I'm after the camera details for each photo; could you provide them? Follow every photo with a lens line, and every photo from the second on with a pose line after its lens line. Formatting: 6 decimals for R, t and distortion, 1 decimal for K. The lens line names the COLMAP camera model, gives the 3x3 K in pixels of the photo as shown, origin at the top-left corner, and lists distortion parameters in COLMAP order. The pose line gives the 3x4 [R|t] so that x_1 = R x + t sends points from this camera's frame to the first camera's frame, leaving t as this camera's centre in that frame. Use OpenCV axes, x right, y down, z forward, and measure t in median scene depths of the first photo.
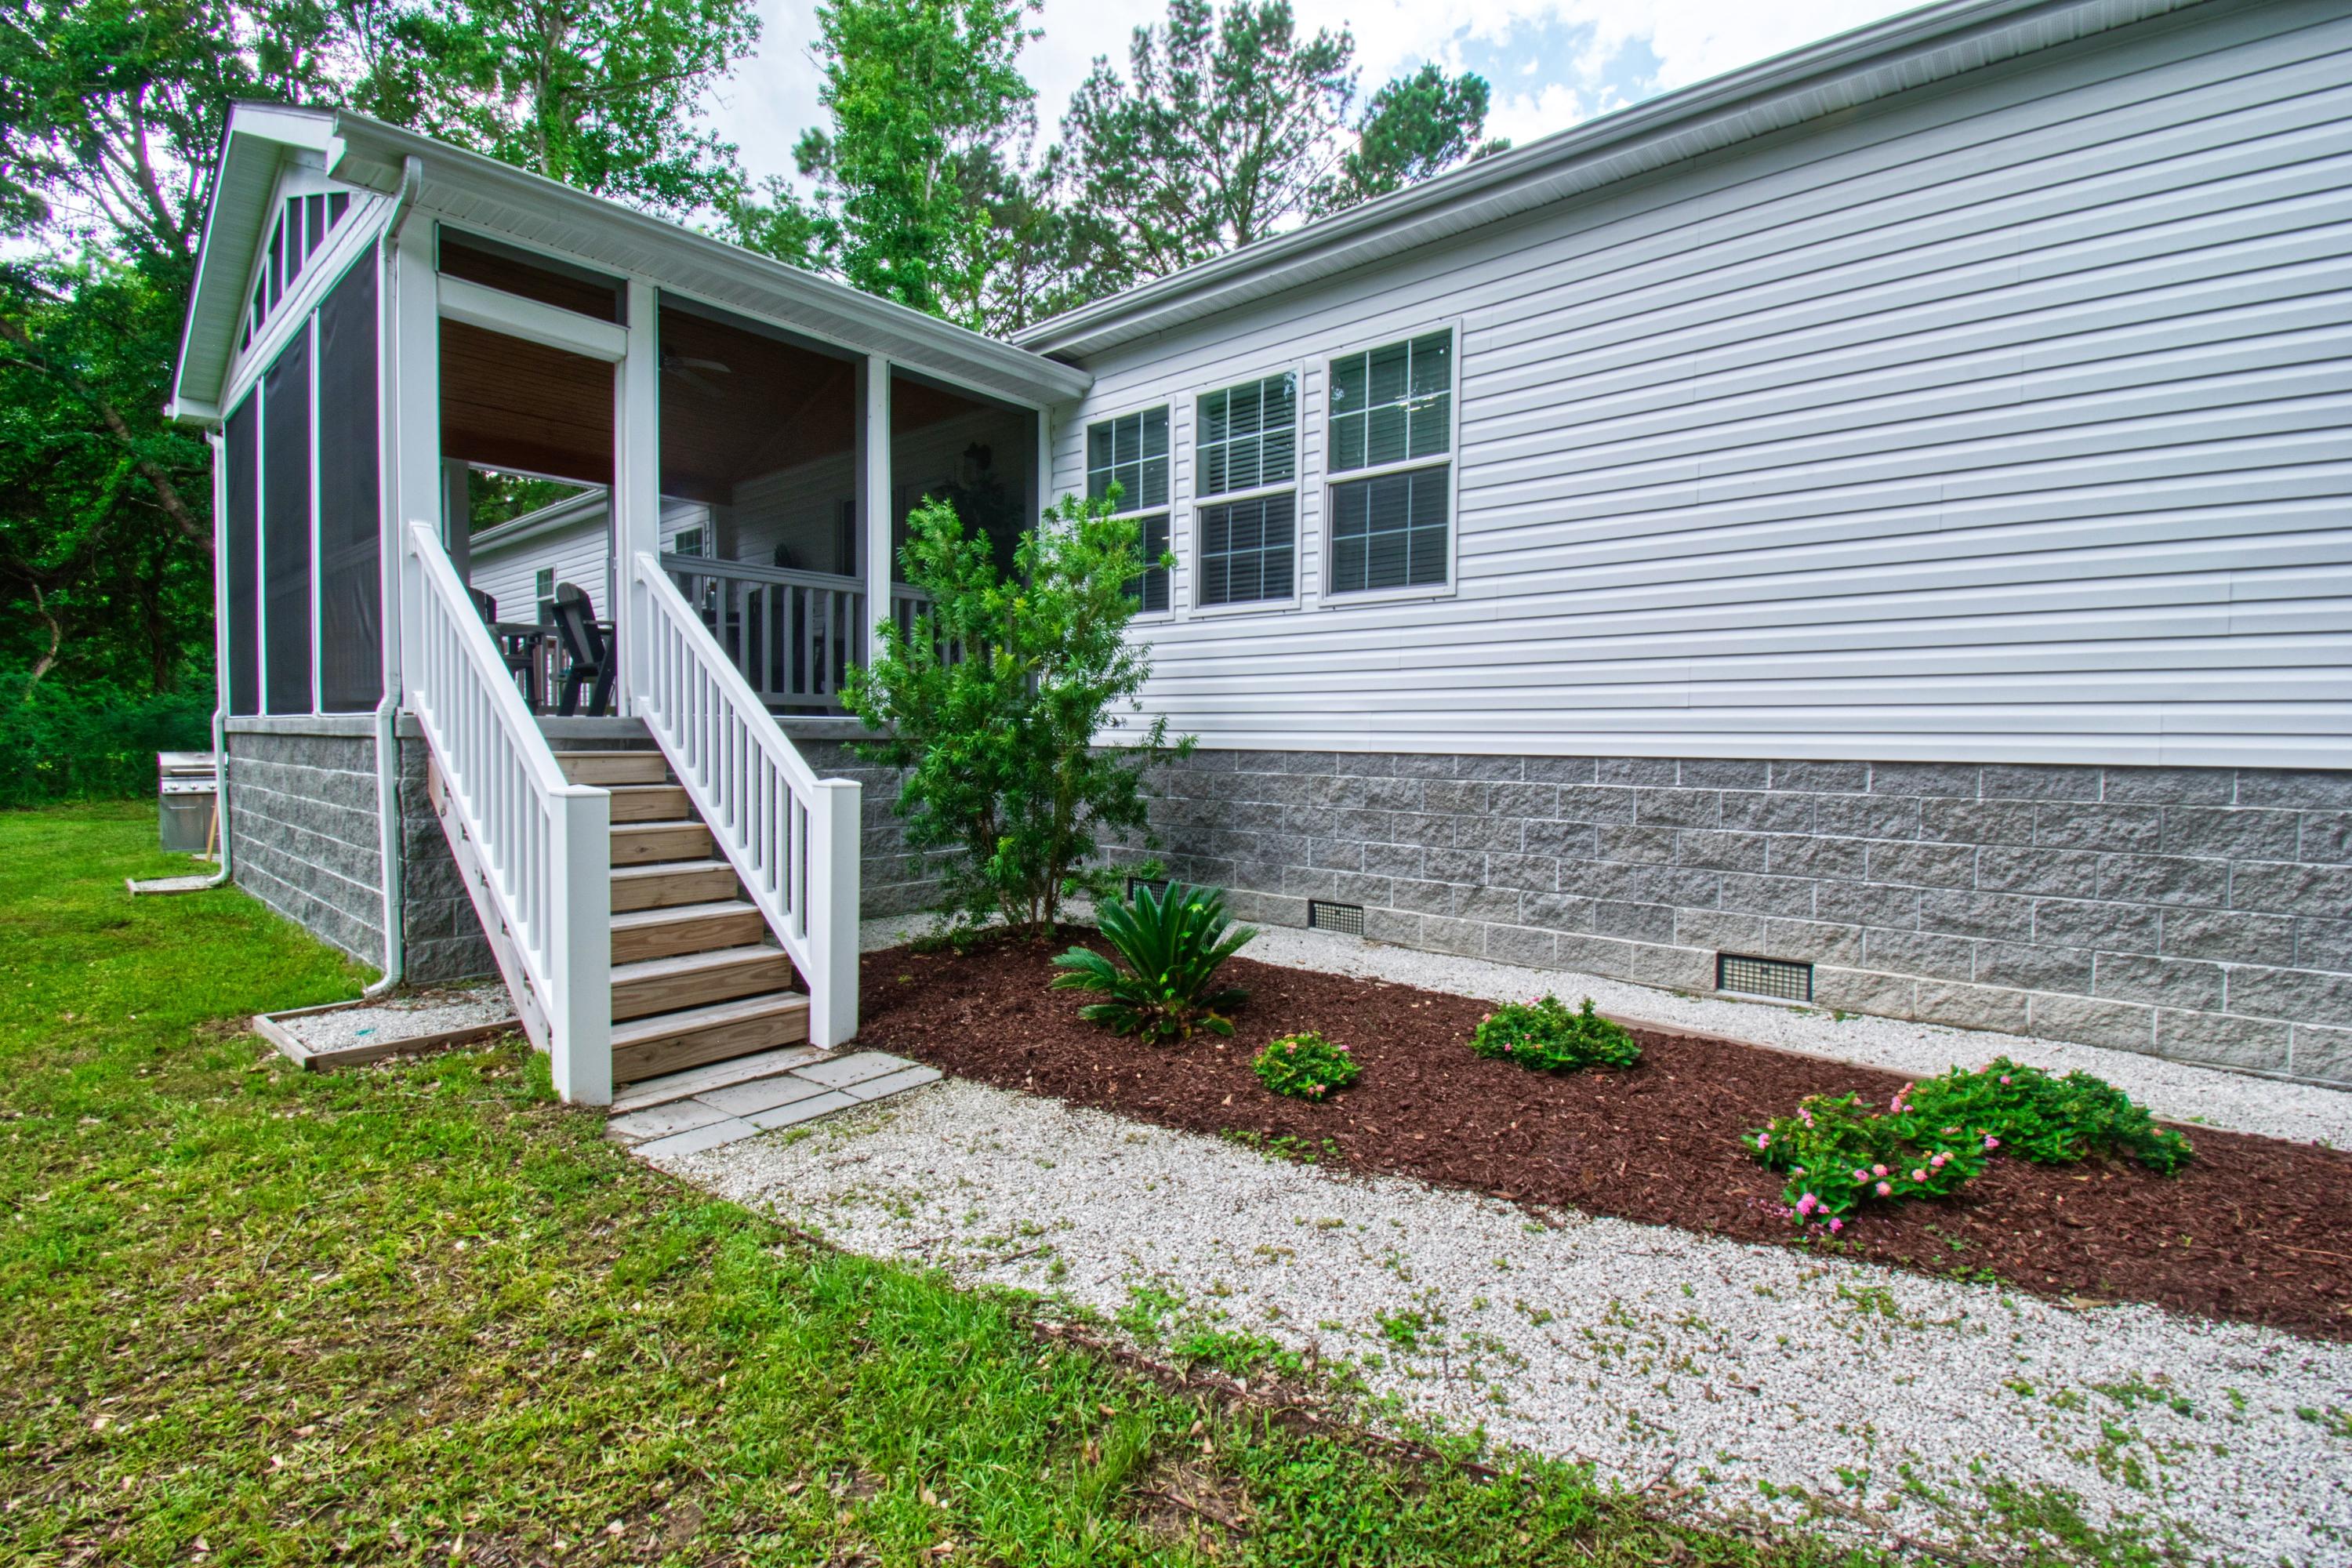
lens RADIAL K [[1048.4, 0, 1180.1], [0, 1048.4, 771.6], [0, 0, 1]] dist [0.013496, -0.024151]
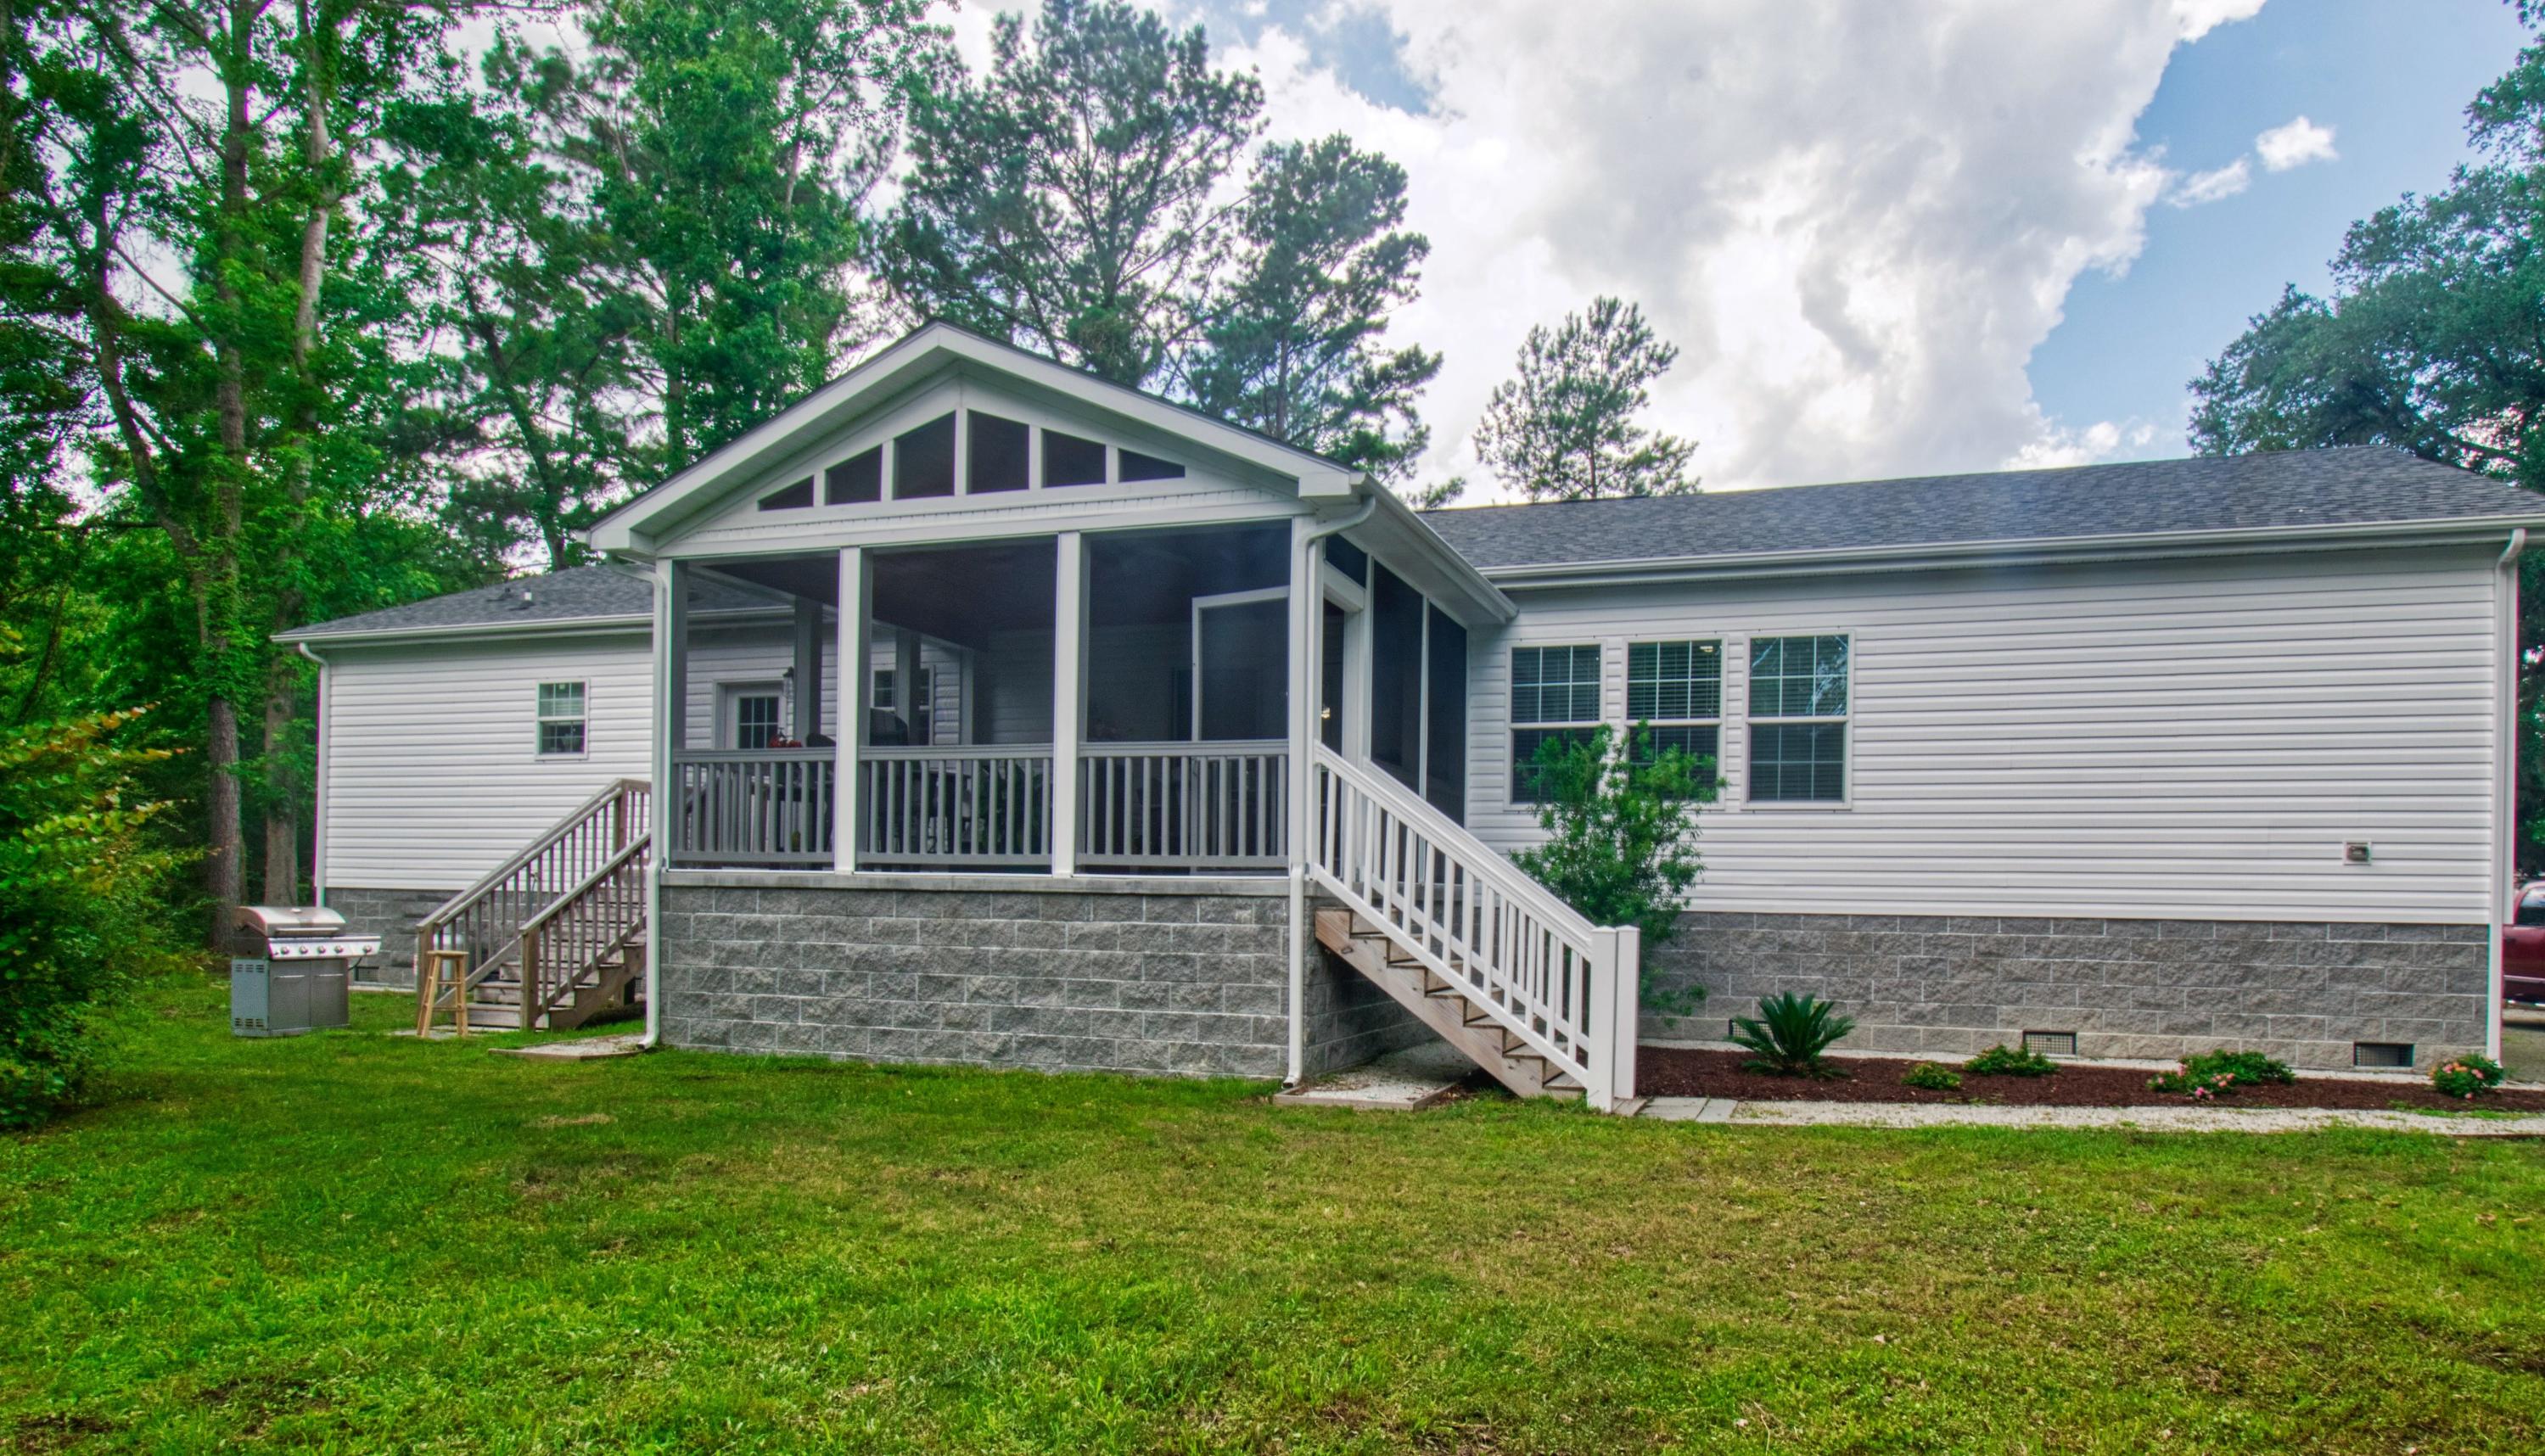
lens RADIAL K [[1445.2, 0, 1401.1], [0, 1445.2, 904.1], [0, 0, 1]] dist [0.002412, 0.000106]
pose [[0.917690, 0.009561, 0.397183, -1.155906], [0.003360, 0.999488, -0.031824, 0.032398], [-0.397284, 0.030539, 0.917188, -0.648598]]
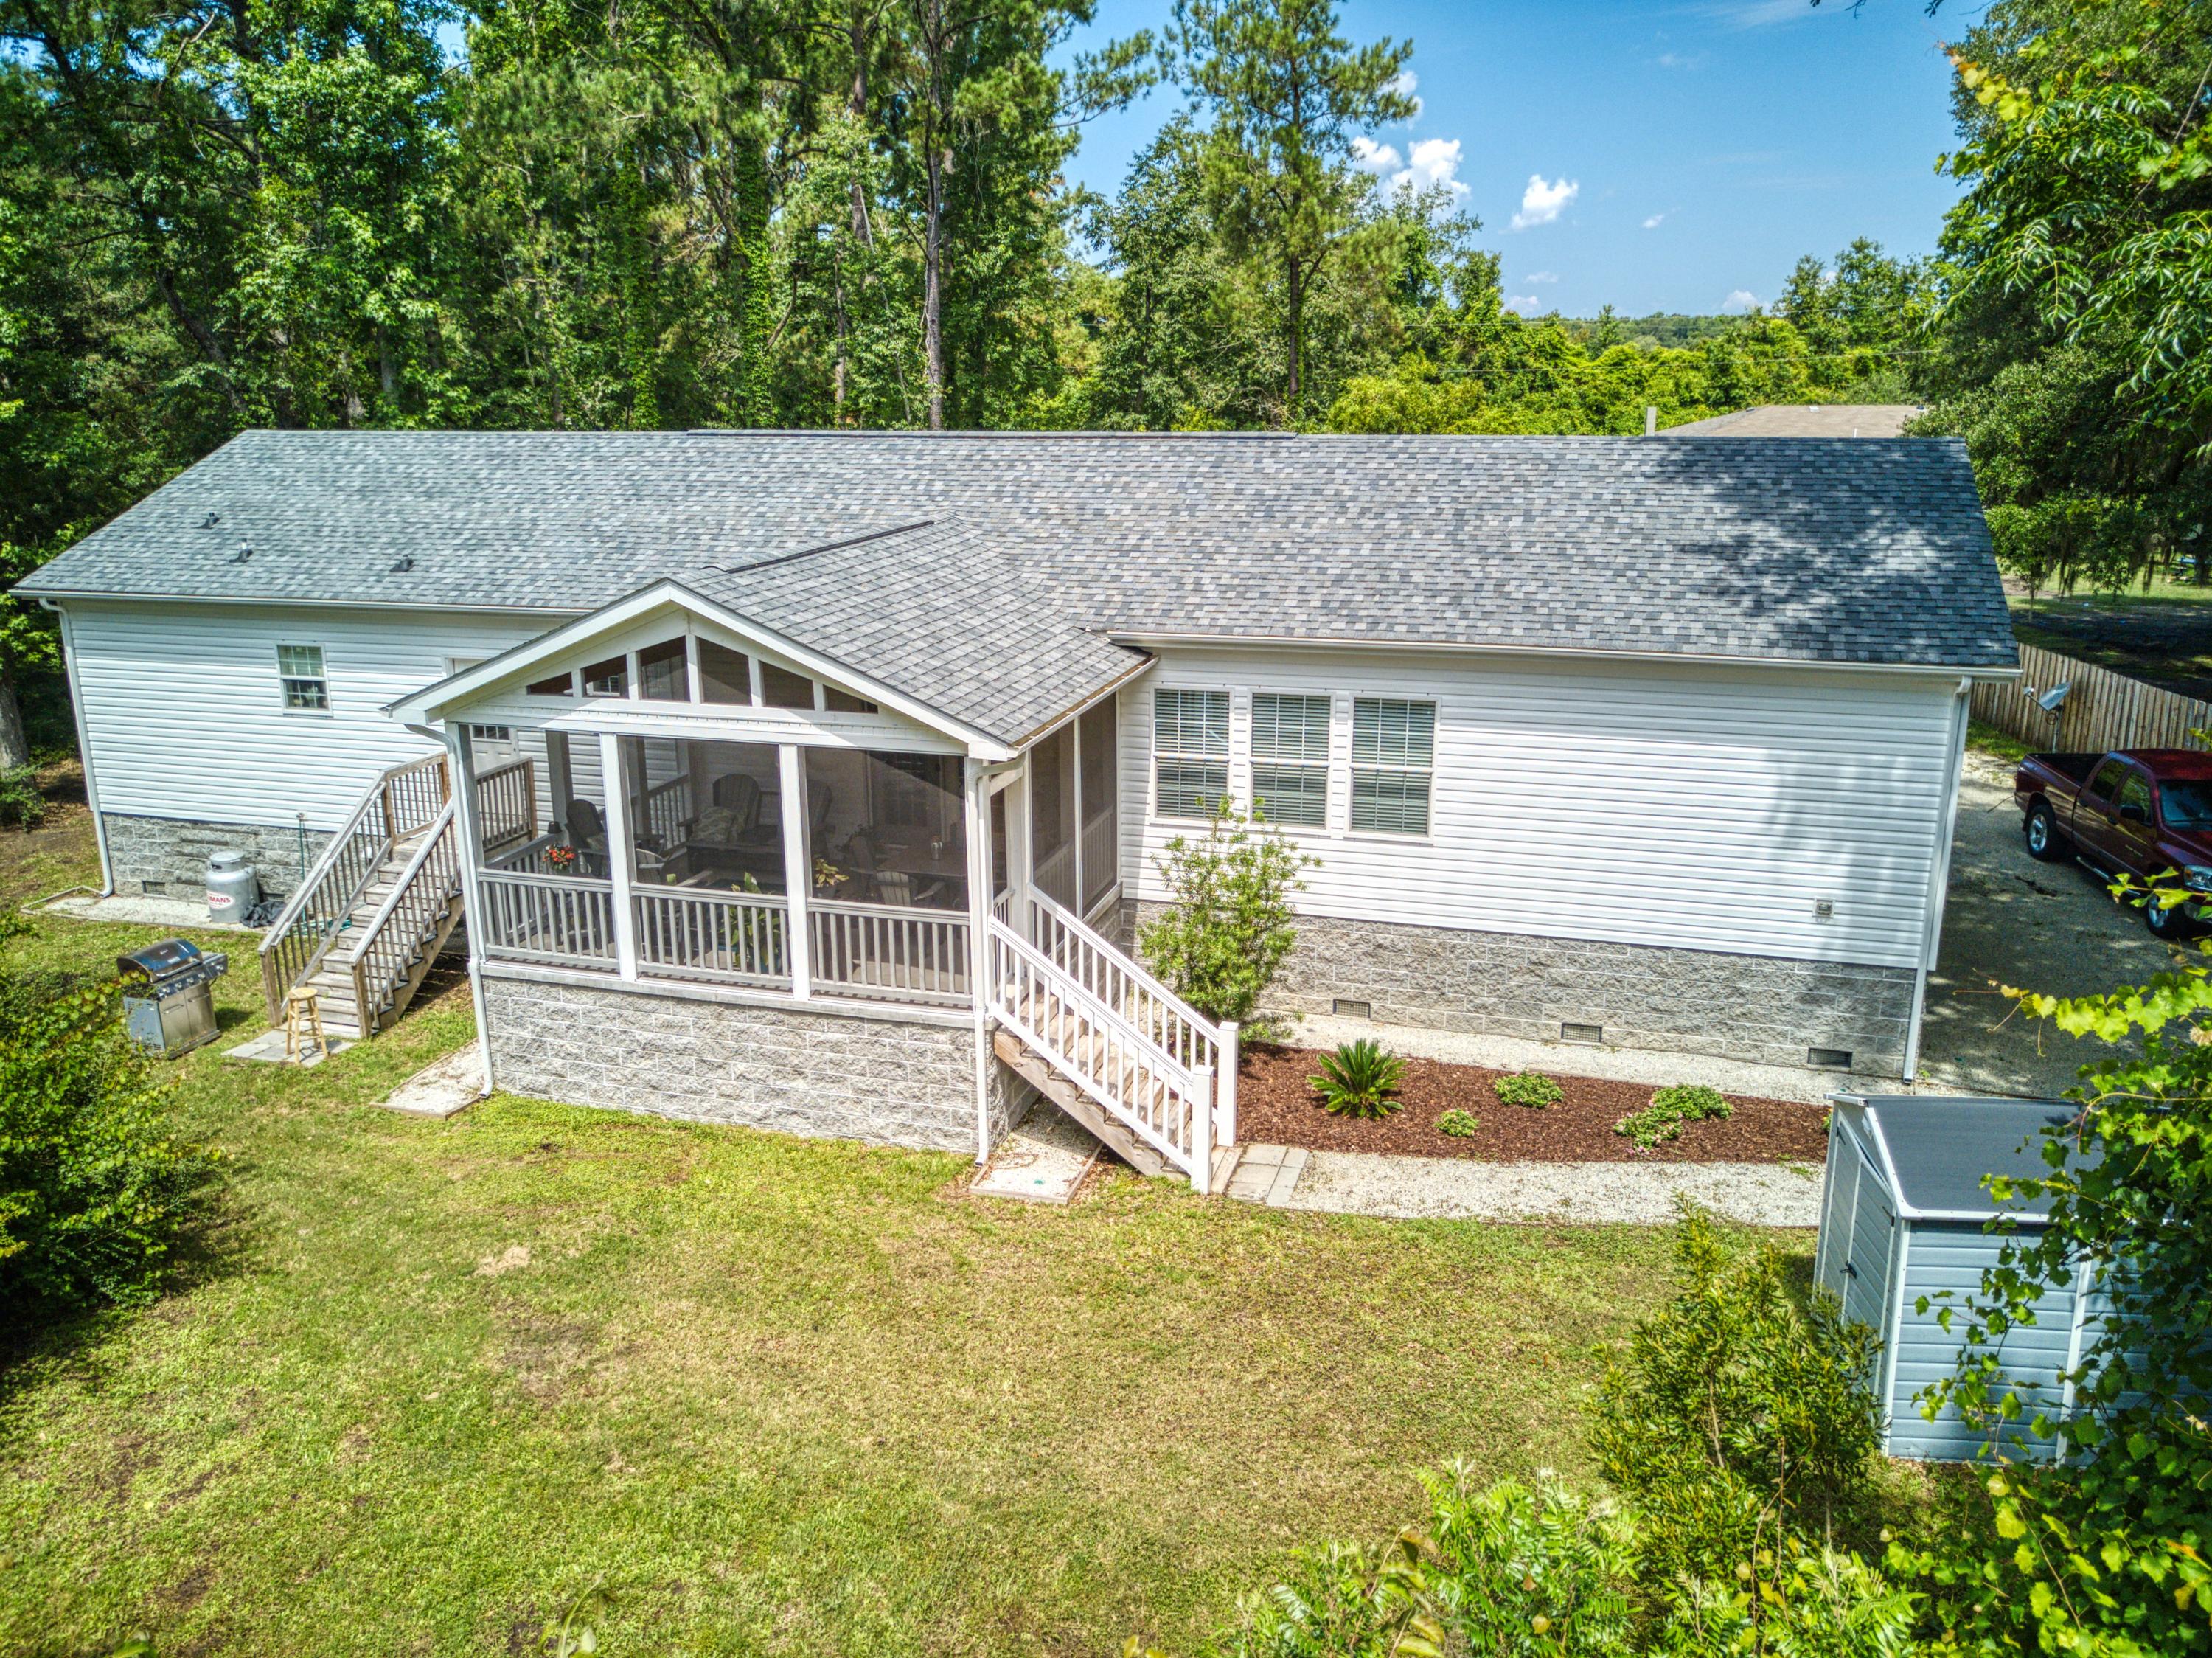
lens RADIAL K [[1695.9, 0, 1106.0], [0, 1695.9, 829.0], [0, 0, 1]] dist [0.058347, -0.001049]
pose [[0.916685, -0.117222, 0.382031, -1.386297], [0.027082, 0.972034, 0.233273, -0.896332], [-0.398692, -0.203491, 0.894224, -1.413646]]
